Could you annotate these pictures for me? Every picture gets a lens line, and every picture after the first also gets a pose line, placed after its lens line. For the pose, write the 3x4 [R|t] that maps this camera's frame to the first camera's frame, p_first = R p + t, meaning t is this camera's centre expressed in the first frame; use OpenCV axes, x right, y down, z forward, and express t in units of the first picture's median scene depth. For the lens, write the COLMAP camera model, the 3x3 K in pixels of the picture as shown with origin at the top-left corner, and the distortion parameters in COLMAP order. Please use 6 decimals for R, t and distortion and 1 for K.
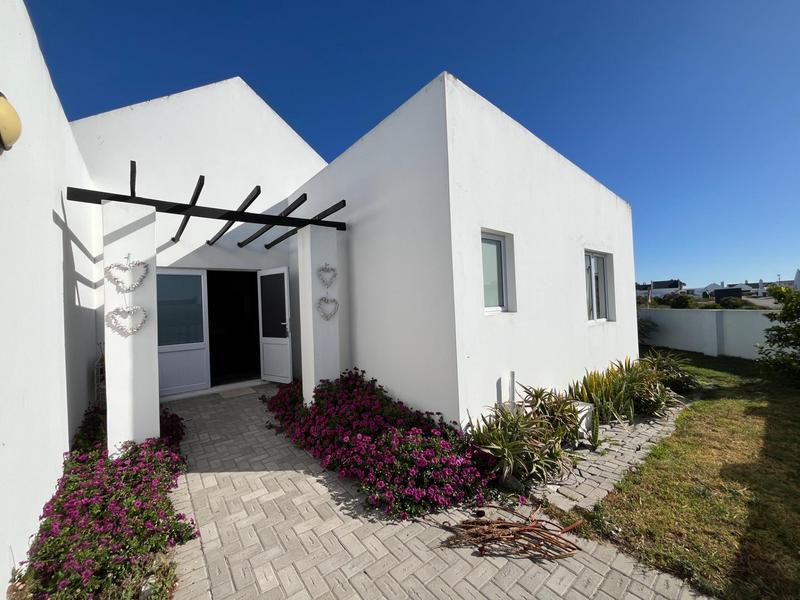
lens RADIAL K [[324.0, 0, 400.0], [0, 324.0, 300.0], [0, 0, 1]] dist [-0.002139, -0.000114]
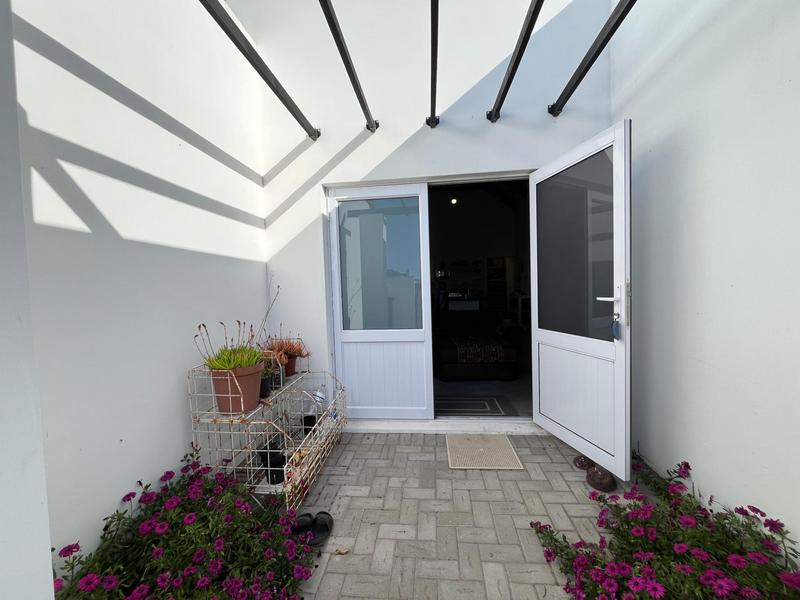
lens RADIAL K [[324.0, 0, 400.0], [0, 324.0, 300.0], [0, 0, 1]] dist [-0.002139, -0.000114]
pose [[0.720484, 0.046153, -0.691935, -0.280088], [0.009418, 0.997040, 0.076310, 0.046143], [0.693408, -0.061496, 0.717916, 0.610471]]
